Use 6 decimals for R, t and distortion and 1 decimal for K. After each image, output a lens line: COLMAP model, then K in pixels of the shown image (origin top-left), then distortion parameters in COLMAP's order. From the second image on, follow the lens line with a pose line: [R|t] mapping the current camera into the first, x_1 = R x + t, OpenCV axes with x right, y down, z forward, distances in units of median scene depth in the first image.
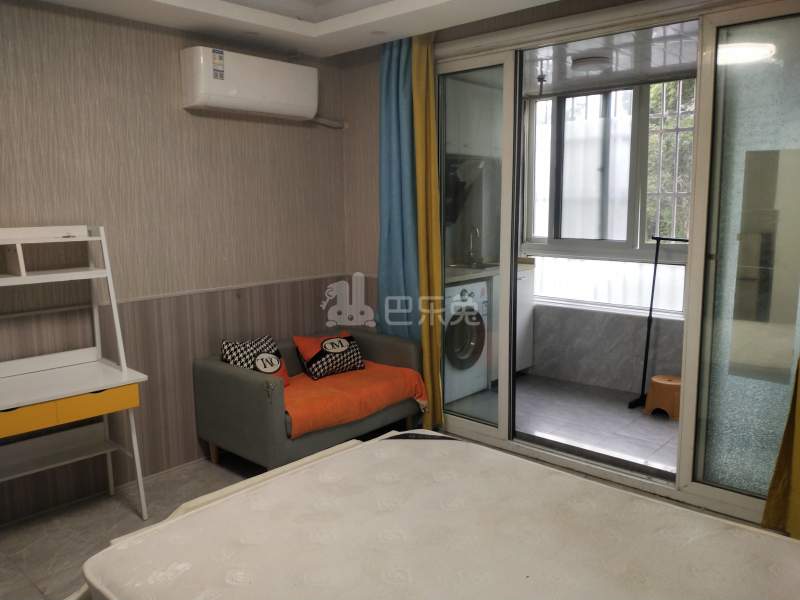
lens RADIAL K [[645.6, 0, 400.0], [0, 645.6, 300.0], [0, 0, 1]] dist [-0.004843, -0.004498]
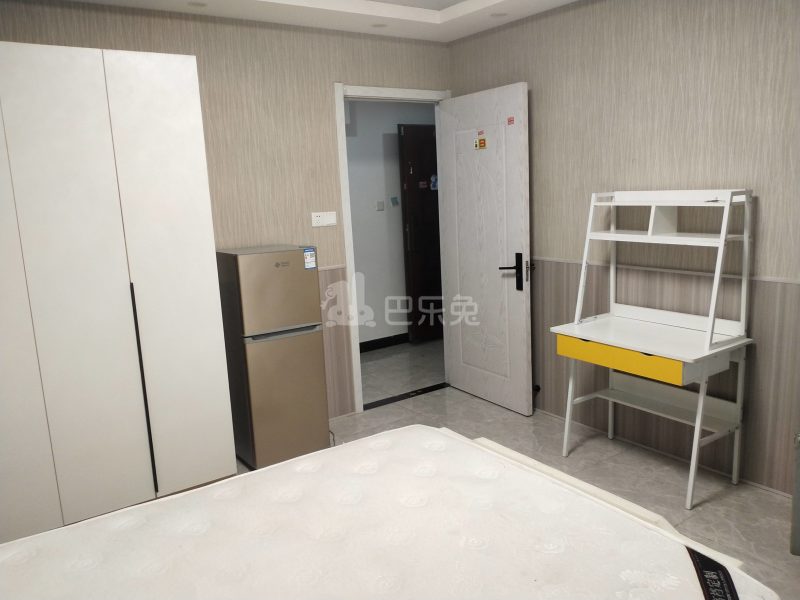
lens RADIAL K [[645.6, 0, 400.0], [0, 645.6, 300.0], [0, 0, 1]] dist [-0.004843, -0.004498]
pose [[-0.214502, 0.202685, -0.955462, 0.597161], [-0.097749, 0.968866, 0.227473, -0.139415], [0.971820, 0.142189, -0.188012, 0.804283]]
